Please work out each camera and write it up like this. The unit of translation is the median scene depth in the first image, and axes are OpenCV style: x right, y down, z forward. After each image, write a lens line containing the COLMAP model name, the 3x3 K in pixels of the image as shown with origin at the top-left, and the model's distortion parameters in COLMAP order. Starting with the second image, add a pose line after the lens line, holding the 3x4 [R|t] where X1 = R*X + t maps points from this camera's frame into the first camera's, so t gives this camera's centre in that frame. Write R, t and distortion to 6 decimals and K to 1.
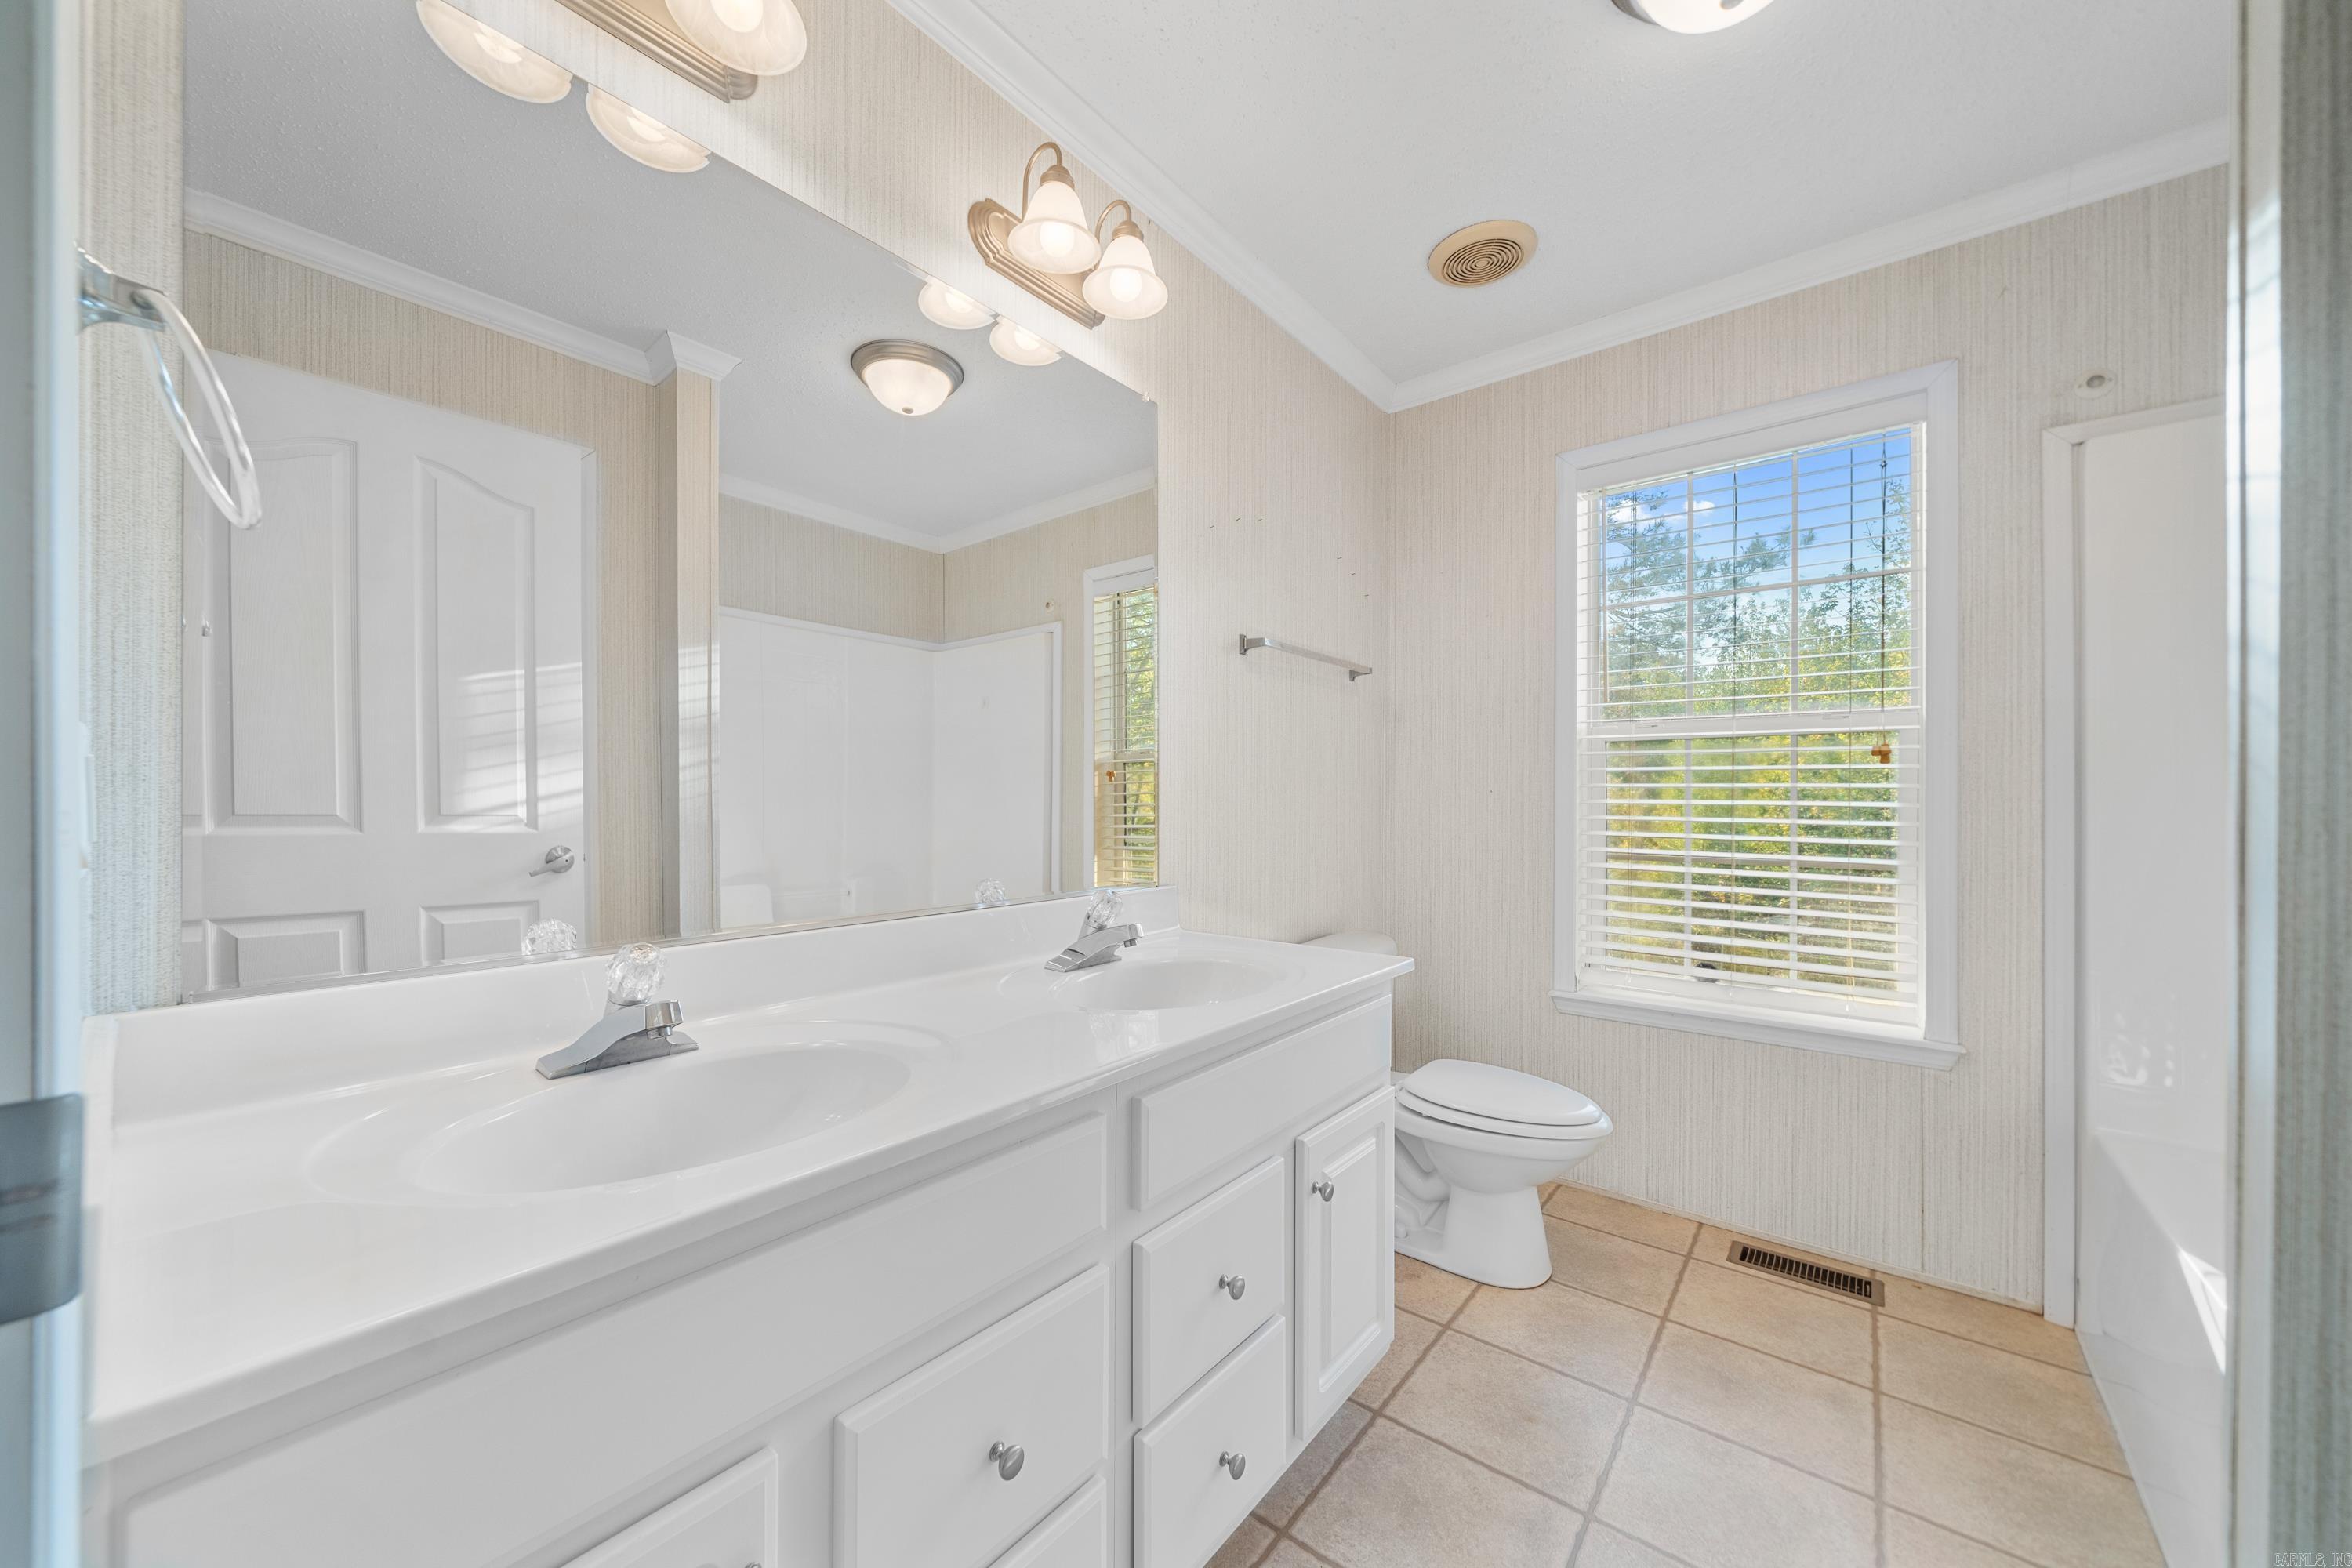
lens RADIAL K [[871.8, 0, 1162.8], [0, 871.8, 805.1], [0, 0, 1]] dist [0.000239, -0.000028]
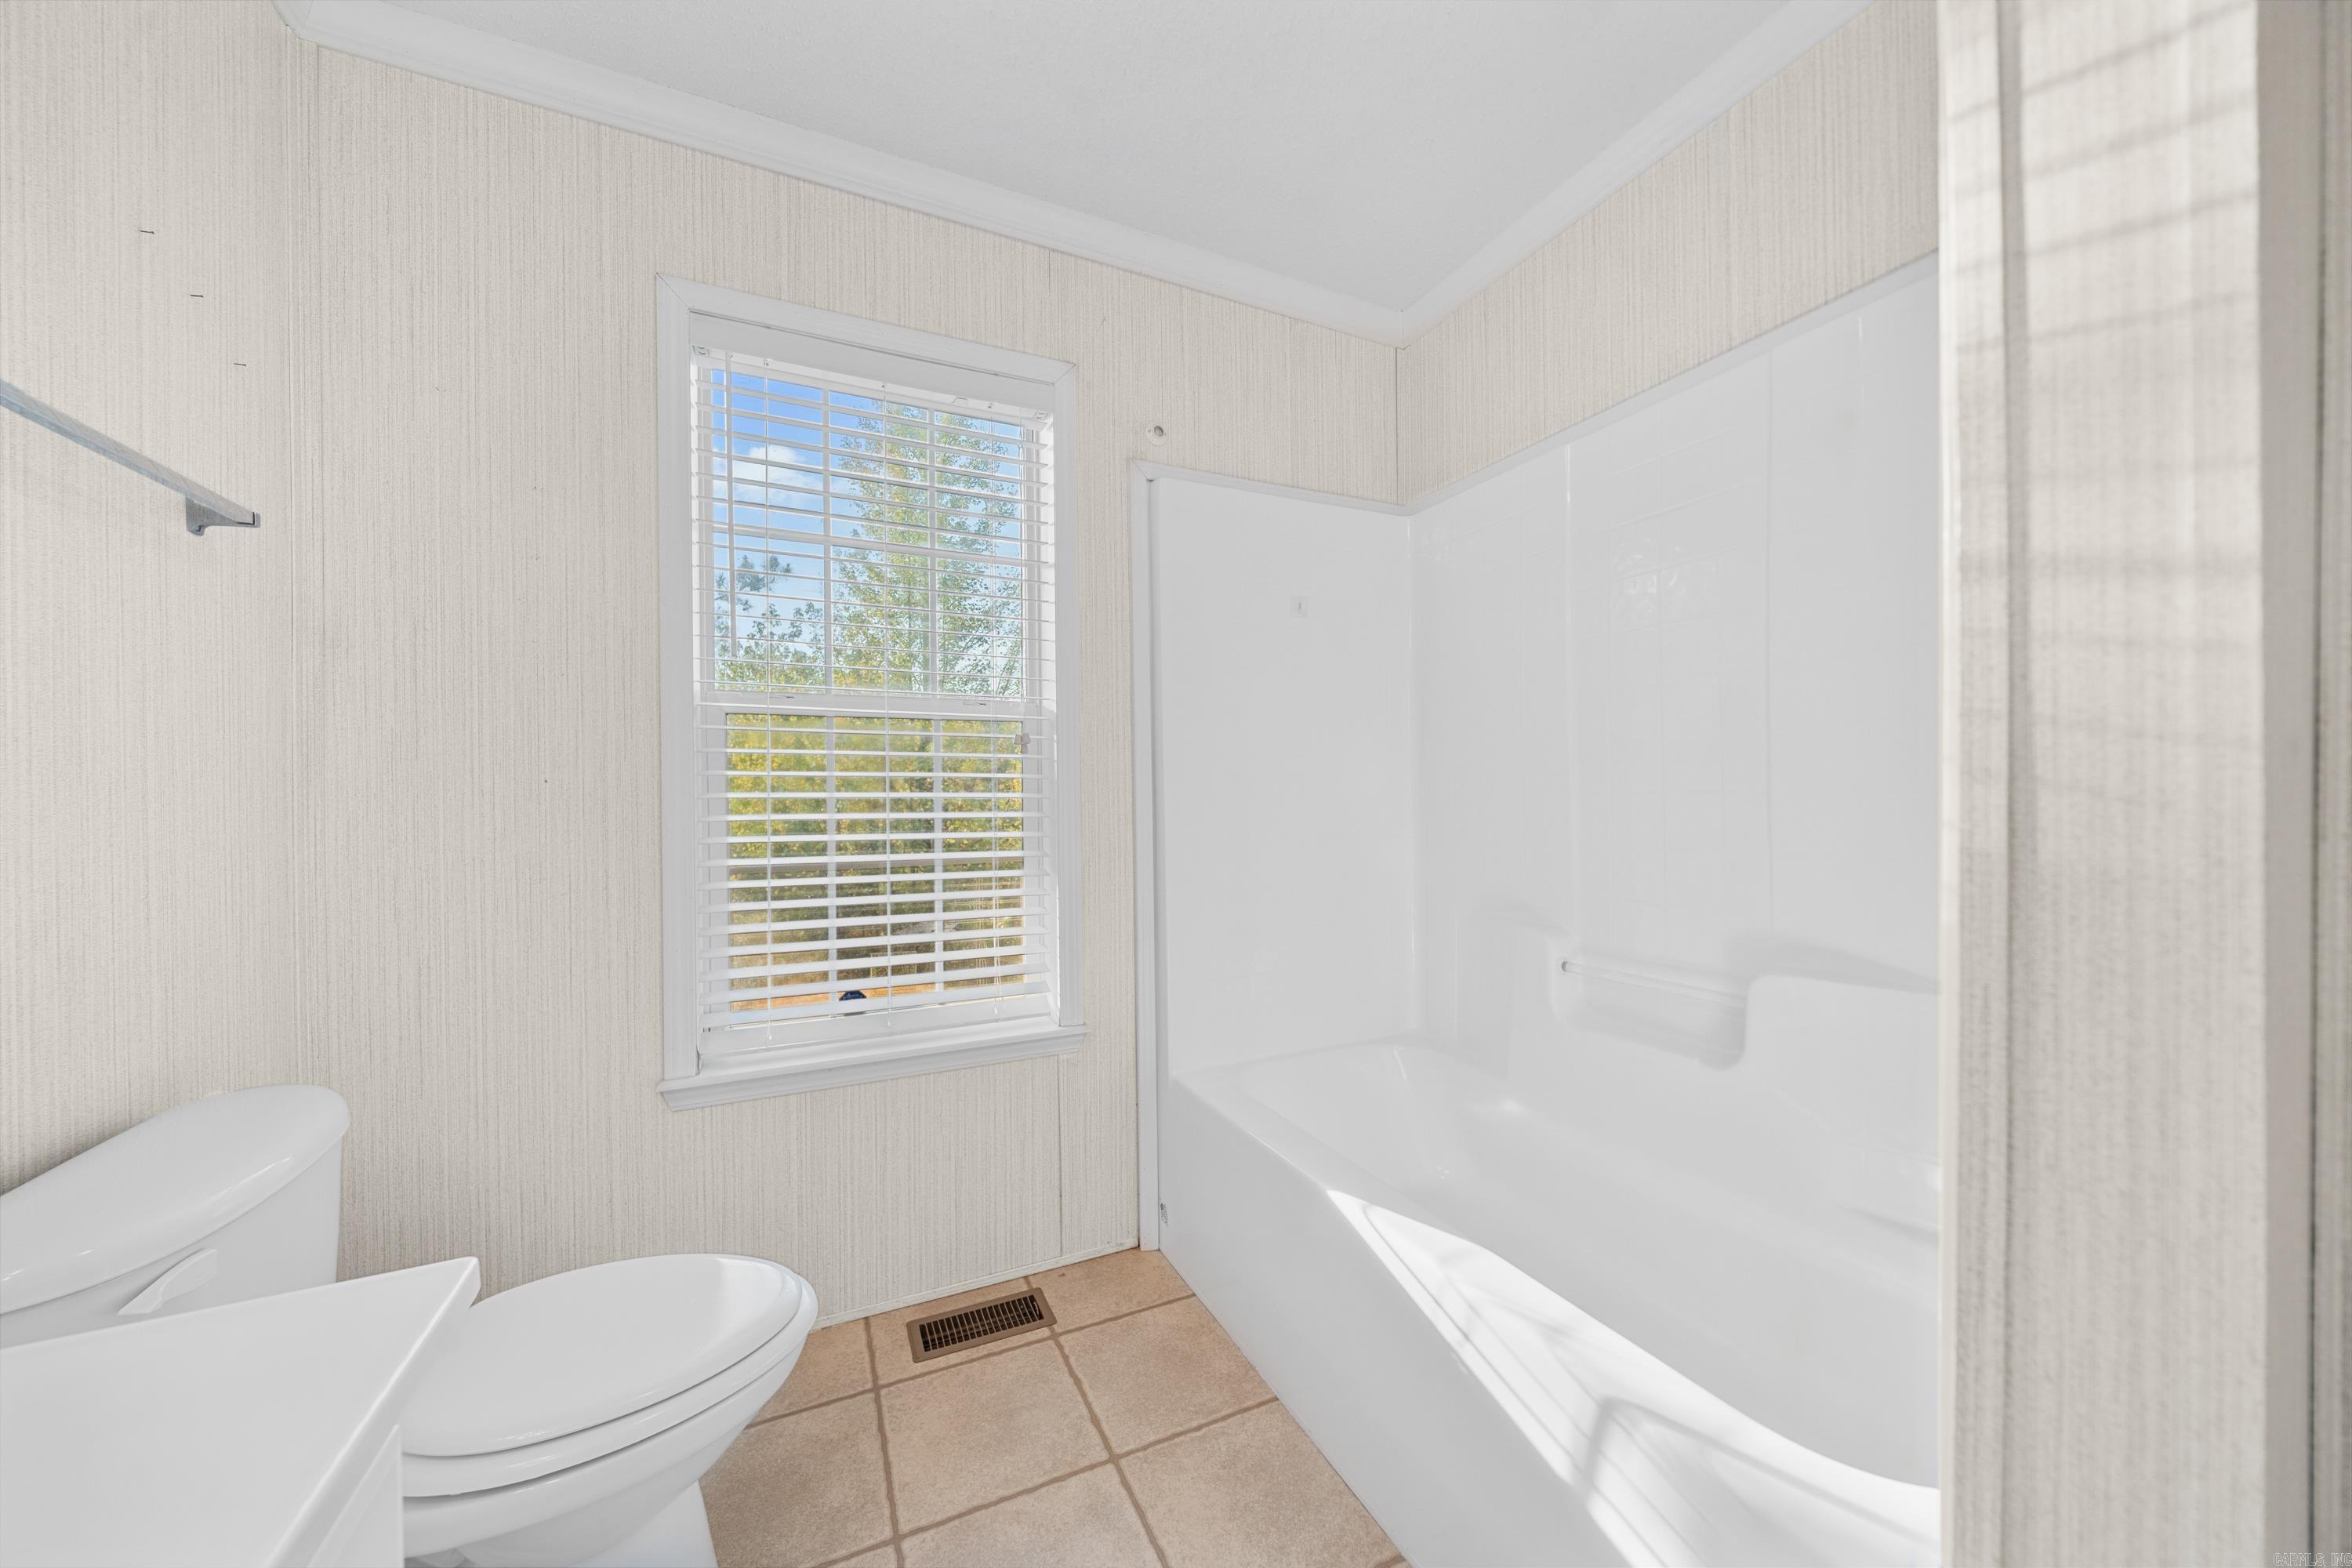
lens RADIAL K [[820.4, 0, 1166.8], [0, 820.4, 791.9], [0, 0, 1]] dist [-0.000204, 0.000038]
pose [[0.471303, -0.014706, 0.881849, 0.093851], [0.026131, 0.999655, 0.002705, -0.004632], [-0.881584, 0.021769, 0.471525, 0.430254]]
